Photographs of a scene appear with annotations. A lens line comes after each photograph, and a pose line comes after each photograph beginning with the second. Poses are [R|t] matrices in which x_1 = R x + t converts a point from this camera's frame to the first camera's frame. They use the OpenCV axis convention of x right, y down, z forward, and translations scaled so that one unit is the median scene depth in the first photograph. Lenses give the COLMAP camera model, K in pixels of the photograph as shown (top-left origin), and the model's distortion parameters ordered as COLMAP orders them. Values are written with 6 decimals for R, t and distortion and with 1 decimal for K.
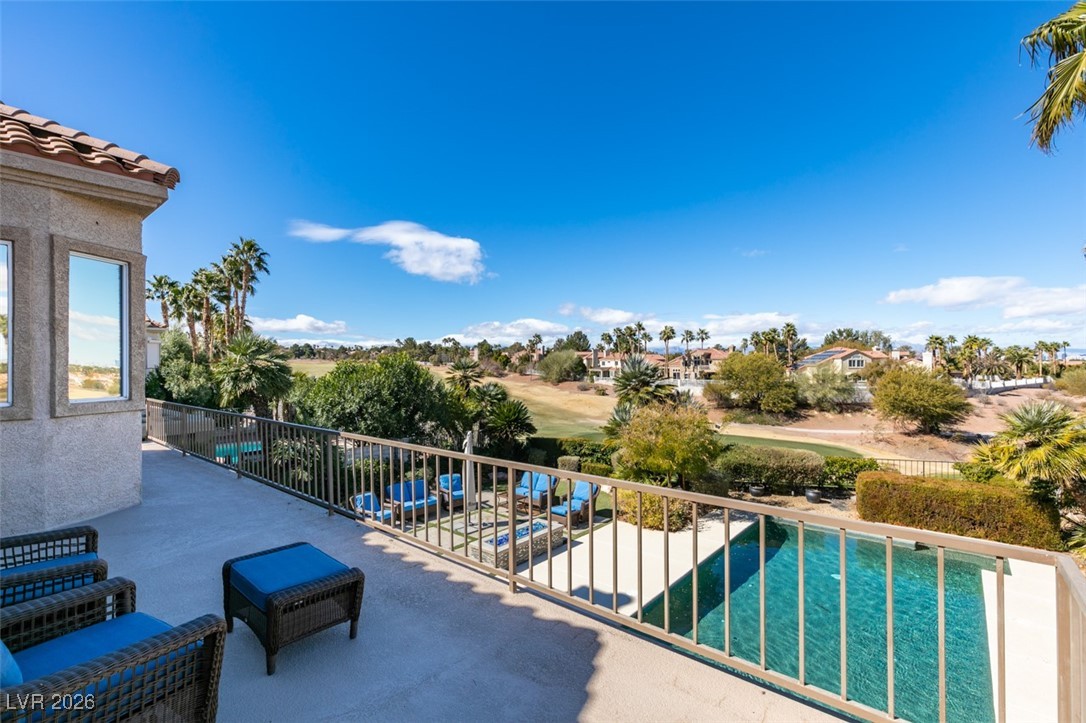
lens RADIAL K [[486.9, 0, 541.2], [0, 486.9, 361.7], [0, 0, 1]] dist [0.003280, 0.000440]
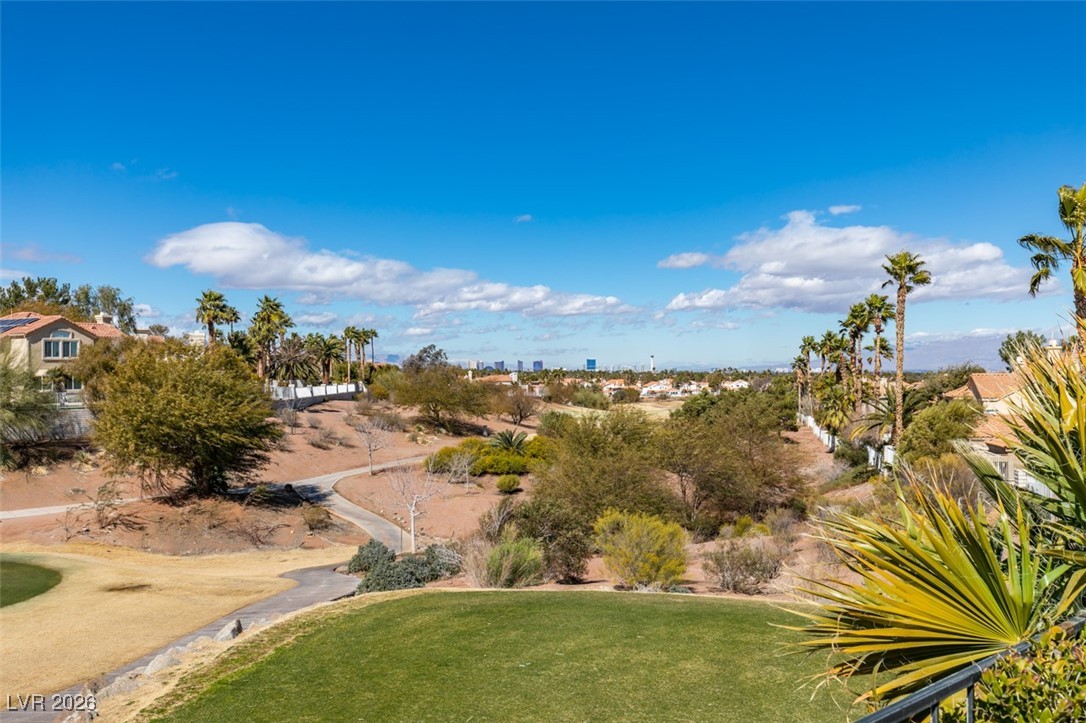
lens RADIAL K [[1019.5, 0, 541.3], [0, 1019.5, 362.1], [0, 0, 1]] dist [0.002717, 0.000000]
pose [[0.537008, 0.006349, 0.843554, 0.138988], [0.007318, 0.999899, -0.012184, 0.032788], [-0.843546, 0.012716, 0.536907, 0.195605]]
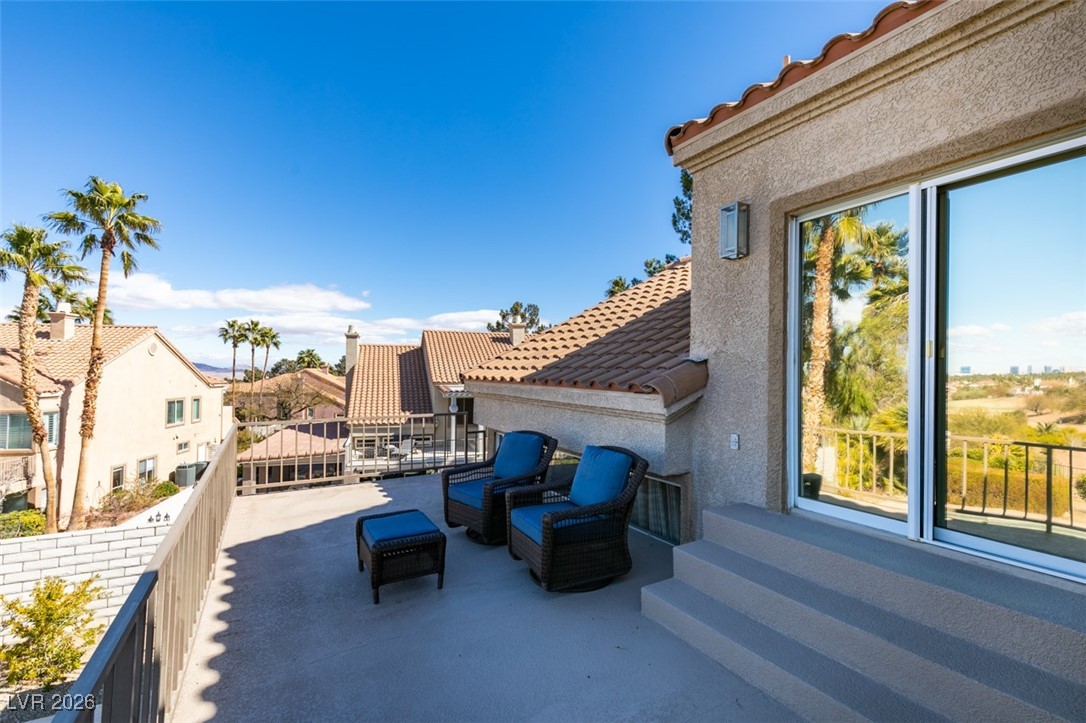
lens RADIAL K [[486.9, 0, 537.5], [0, 486.9, 362.5], [0, 0, 1]] dist [0.003280, 0.000440]
pose [[-0.933359, -0.000171, 0.358944, -0.050214], [-0.010016, 0.999623, -0.025569, 0.000874], [-0.358804, -0.027461, -0.933009, 0.079791]]
